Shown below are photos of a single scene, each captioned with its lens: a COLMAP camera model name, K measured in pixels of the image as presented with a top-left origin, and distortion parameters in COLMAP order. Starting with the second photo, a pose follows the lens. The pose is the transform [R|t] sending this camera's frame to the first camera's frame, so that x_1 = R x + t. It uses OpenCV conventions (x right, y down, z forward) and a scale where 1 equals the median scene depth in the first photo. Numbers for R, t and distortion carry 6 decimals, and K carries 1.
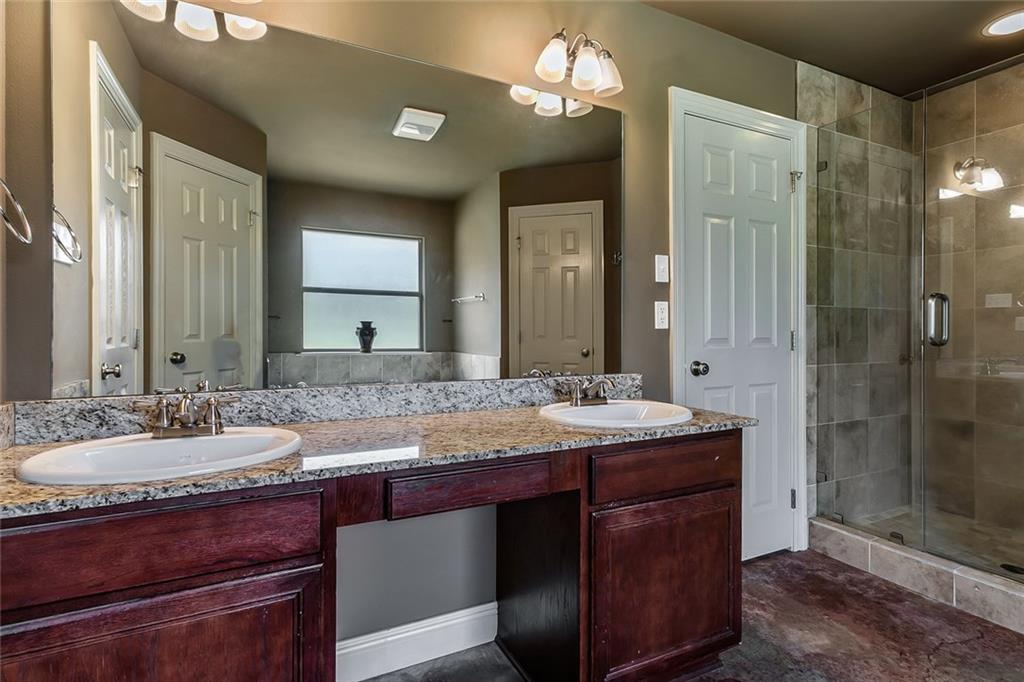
lens RADIAL K [[502.7, 0, 512.7], [0, 502.7, 336.5], [0, 0, 1]] dist [0.020801, 0.000432]
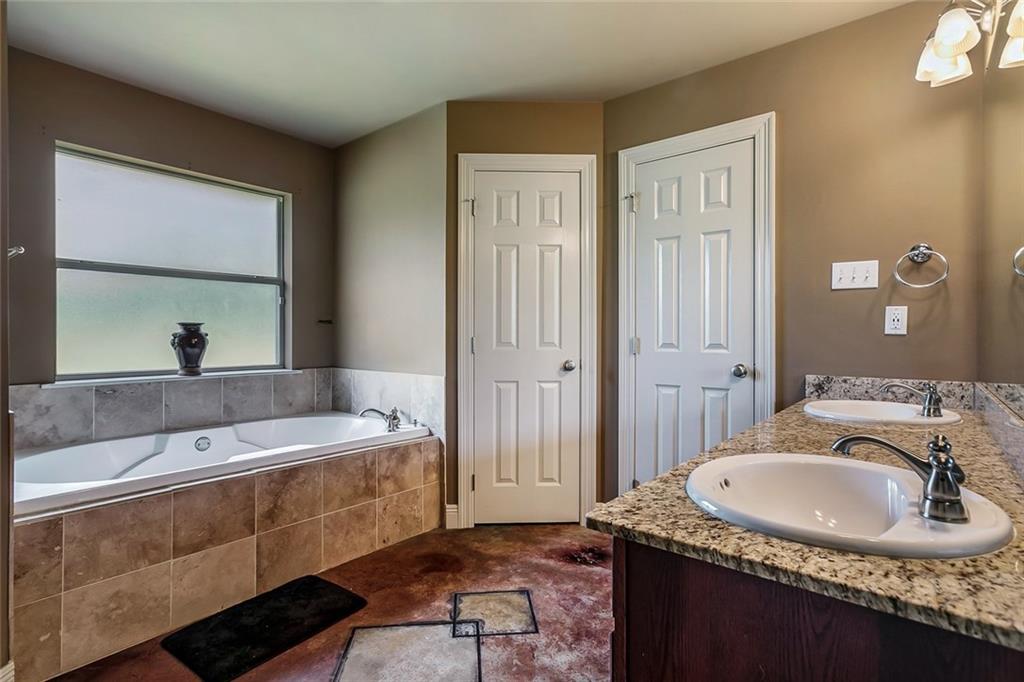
lens RADIAL K [[502.7, 0, 510.7], [0, 502.7, 337.2], [0, 0, 1]] dist [0.020801, 0.000432]
pose [[0.914700, -0.013346, 0.403914, -0.185748], [0.014065, 0.999900, 0.001188, -0.008493], [-0.403889, 0.004594, 0.914796, 0.297952]]
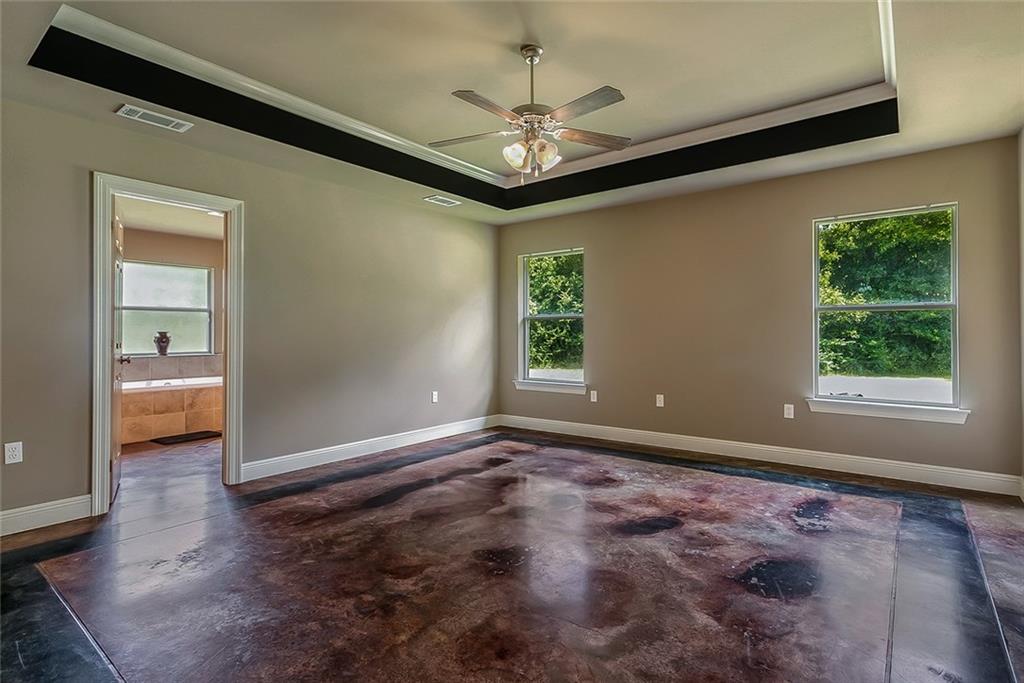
lens RADIAL K [[502.7, 0, 512.9], [0, 502.7, 335.1], [0, 0, 1]] dist [0.020801, 0.000432]
pose [[0.906365, -0.014370, 0.422250, -0.024324], [0.017904, 0.999830, -0.004406, 0.000324], [-0.422115, 0.011554, 0.906468, -0.566267]]
